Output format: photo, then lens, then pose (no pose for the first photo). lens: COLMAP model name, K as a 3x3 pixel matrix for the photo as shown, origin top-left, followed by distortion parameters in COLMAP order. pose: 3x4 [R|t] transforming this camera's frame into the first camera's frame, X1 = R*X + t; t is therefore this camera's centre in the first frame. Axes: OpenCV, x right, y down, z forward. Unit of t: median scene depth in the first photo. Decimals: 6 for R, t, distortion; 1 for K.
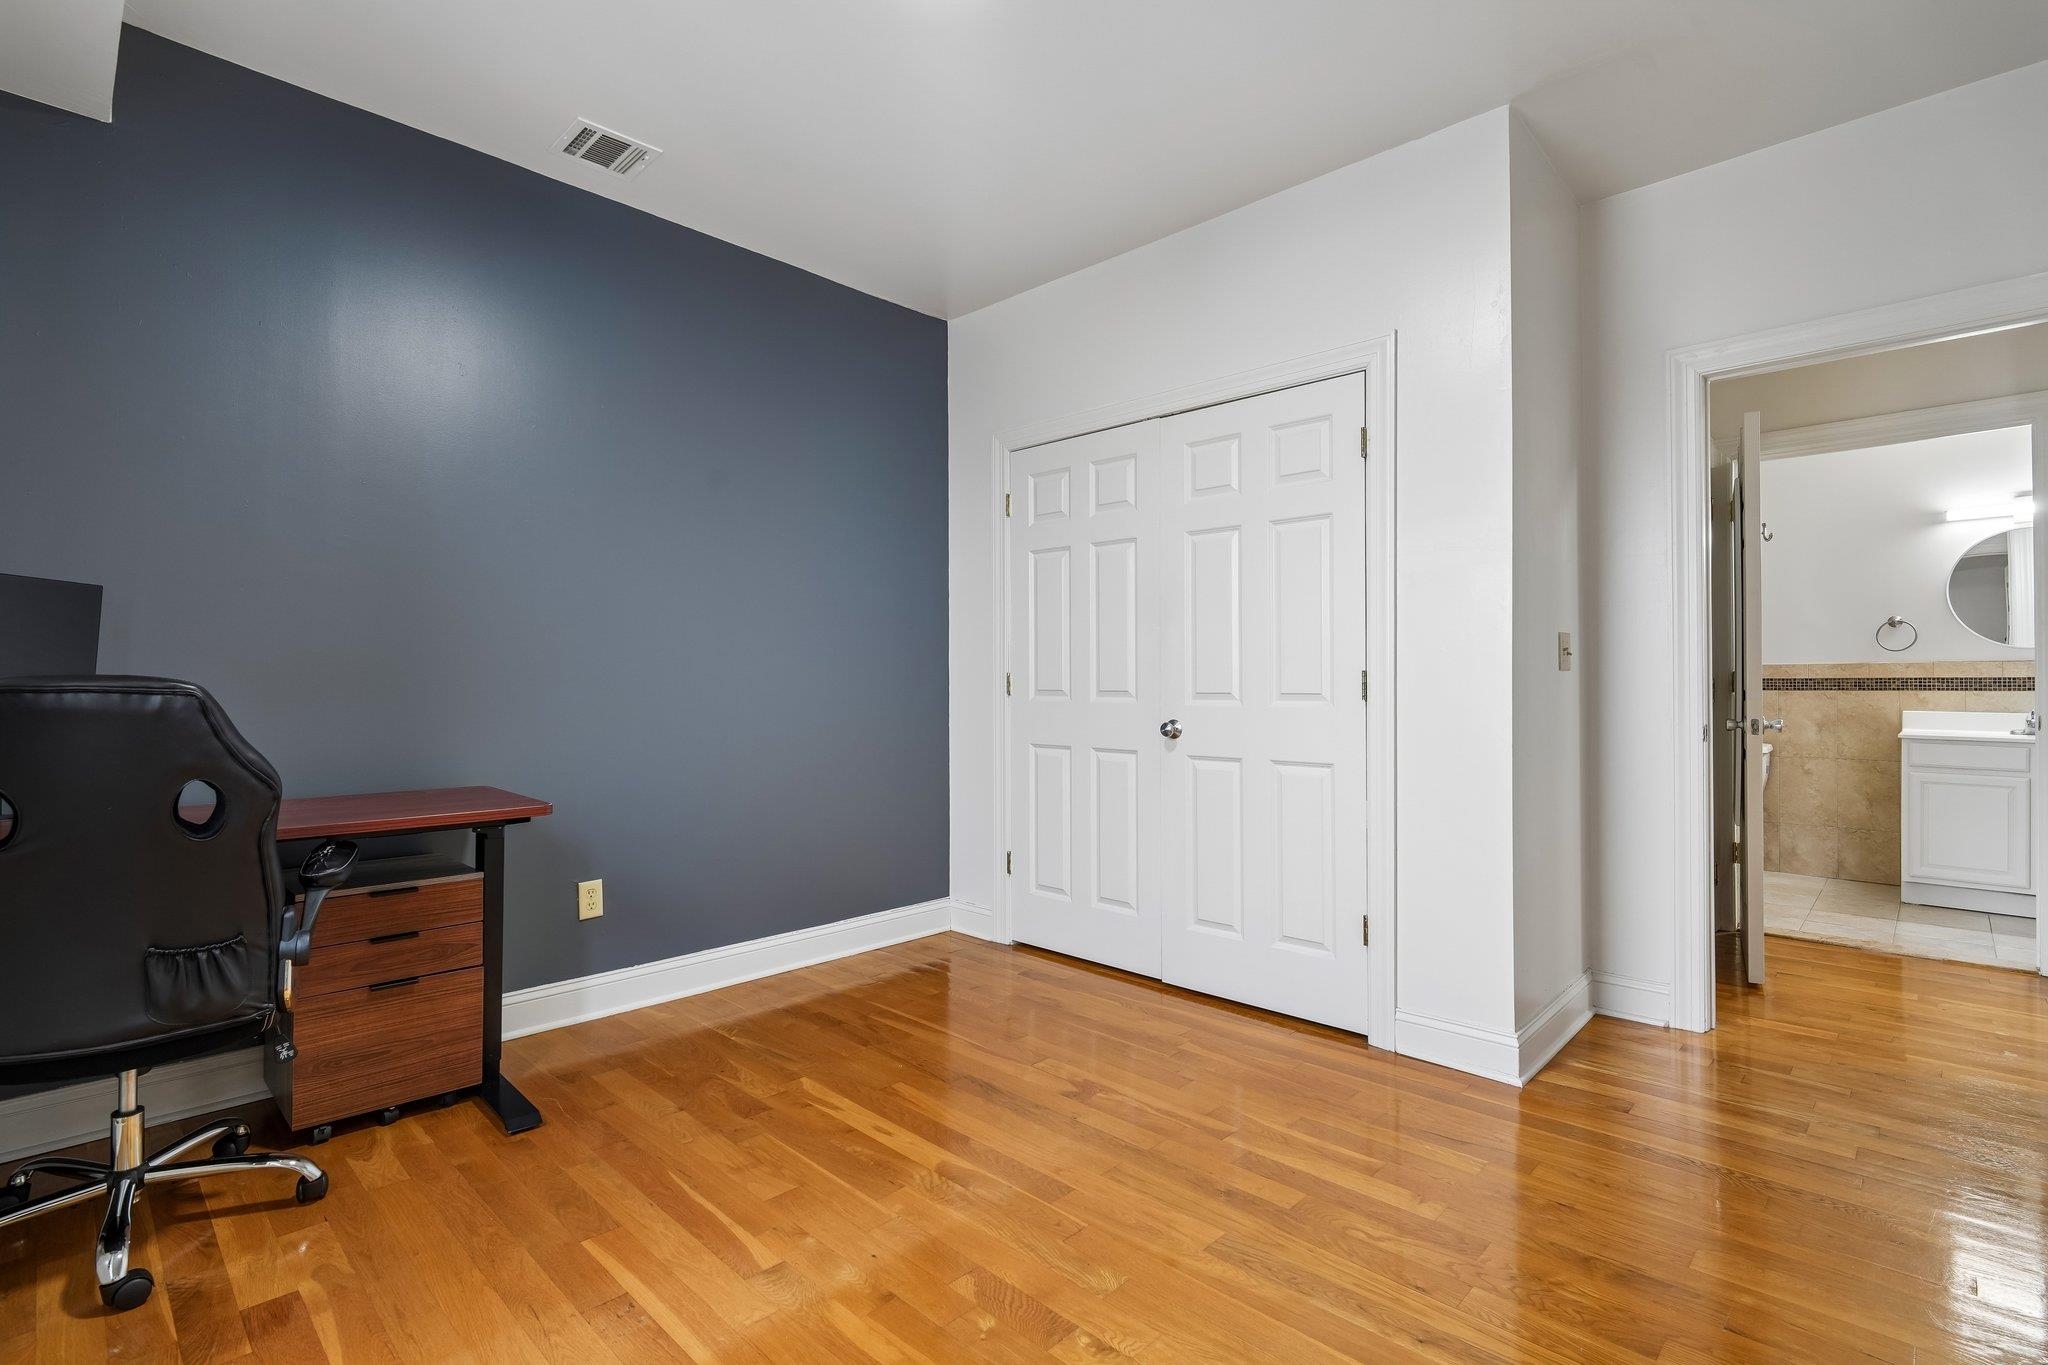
lens RADIAL K [[957.6, 0, 1023.4], [0, 957.6, 675.3], [0, 0, 1]] dist [-0.001697, -0.003805]
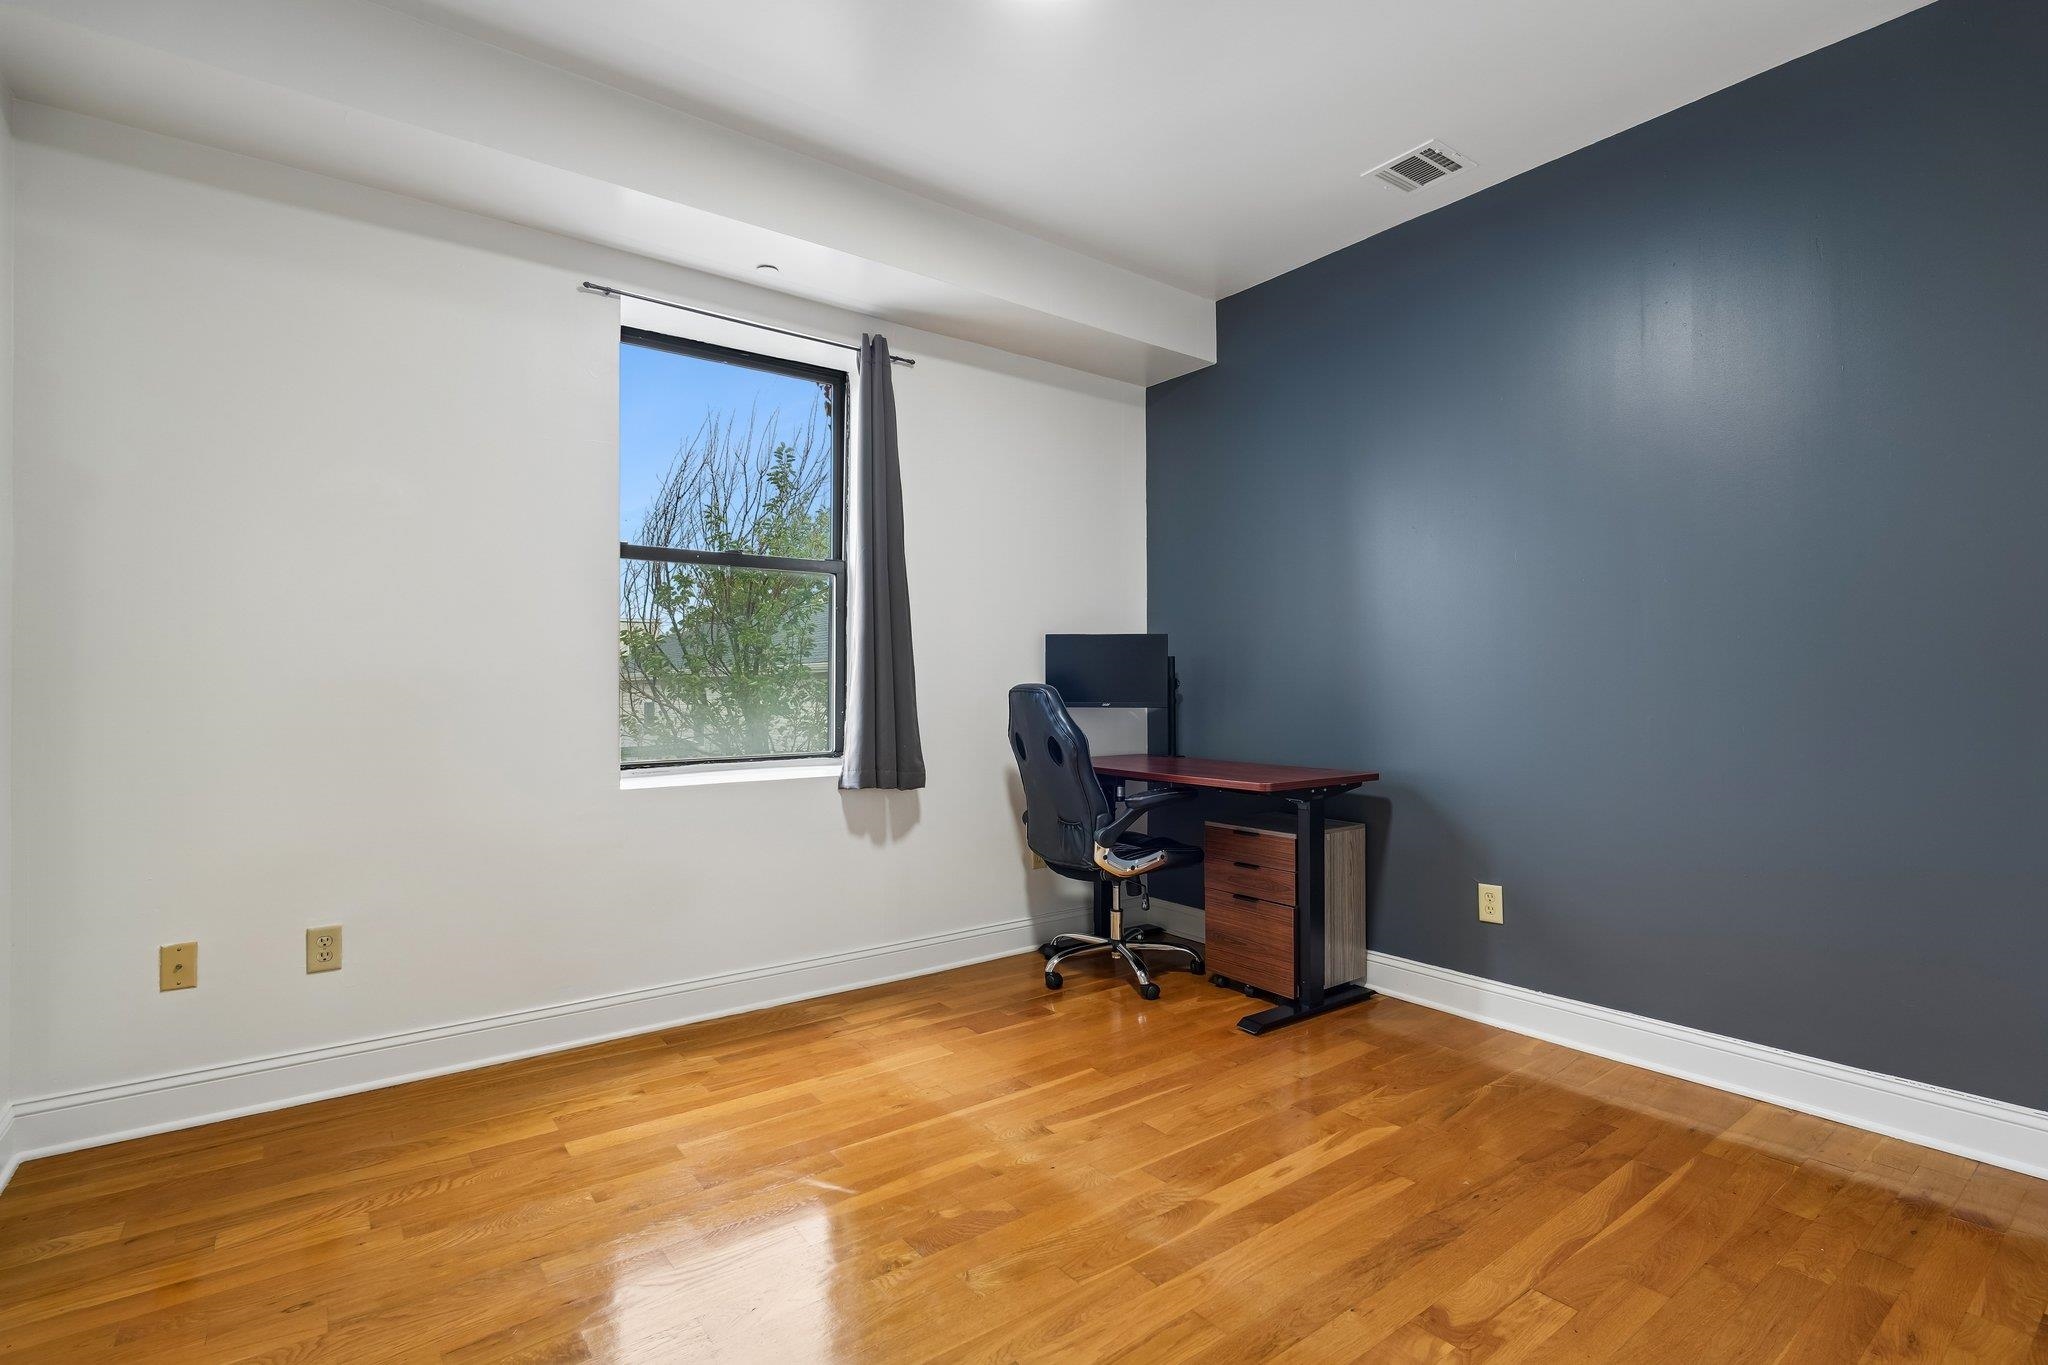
lens RADIAL K [[957.6, 0, 1021.5], [0, 957.6, 689.8], [0, 0, 1]] dist [-0.001697, -0.003805]
pose [[-0.153095, 0.006210, -0.988192, 0.724050], [0.012314, 0.999915, 0.004376, 0.002757], [0.988135, -0.011499, -0.153158, 0.810408]]
